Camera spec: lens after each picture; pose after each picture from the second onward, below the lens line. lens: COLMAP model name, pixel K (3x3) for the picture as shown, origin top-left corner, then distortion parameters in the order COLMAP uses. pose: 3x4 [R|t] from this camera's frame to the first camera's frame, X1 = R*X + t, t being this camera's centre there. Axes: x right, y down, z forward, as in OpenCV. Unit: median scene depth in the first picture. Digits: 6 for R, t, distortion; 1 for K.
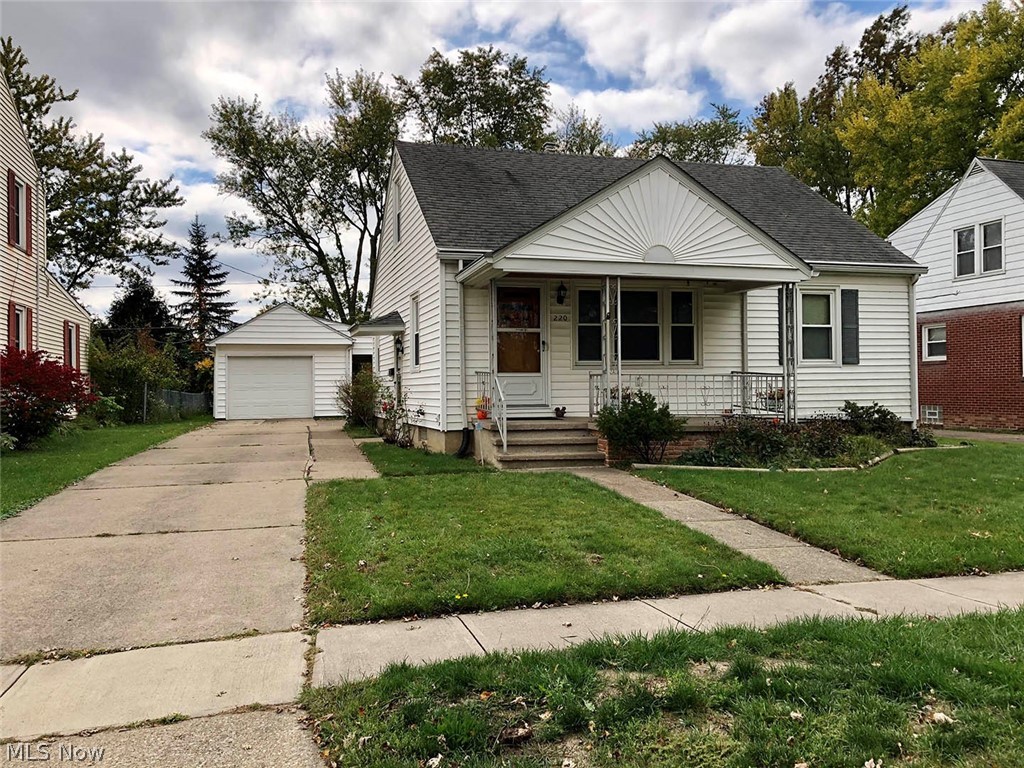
lens RADIAL K [[840.8, 0, 512.1], [0, 840.8, 381.4], [0, 0, 1]] dist [-0.007404, -0.003550]
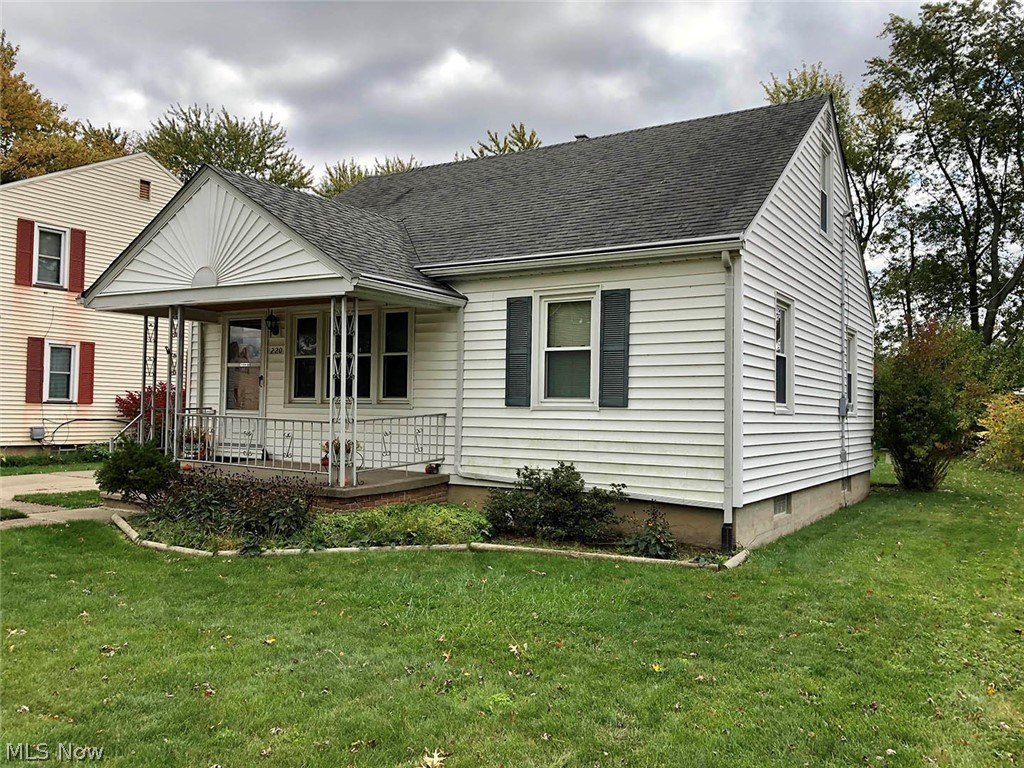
lens RADIAL K [[840.8, 0, 511.5], [0, 840.8, 387.9], [0, 0, 1]] dist [-0.007404, -0.003550]
pose [[0.666062, 0.003528, -0.745888, 0.829650], [-0.019126, 0.999741, -0.012351, -0.025626], [0.745651, 0.022493, 0.665957, 0.518797]]
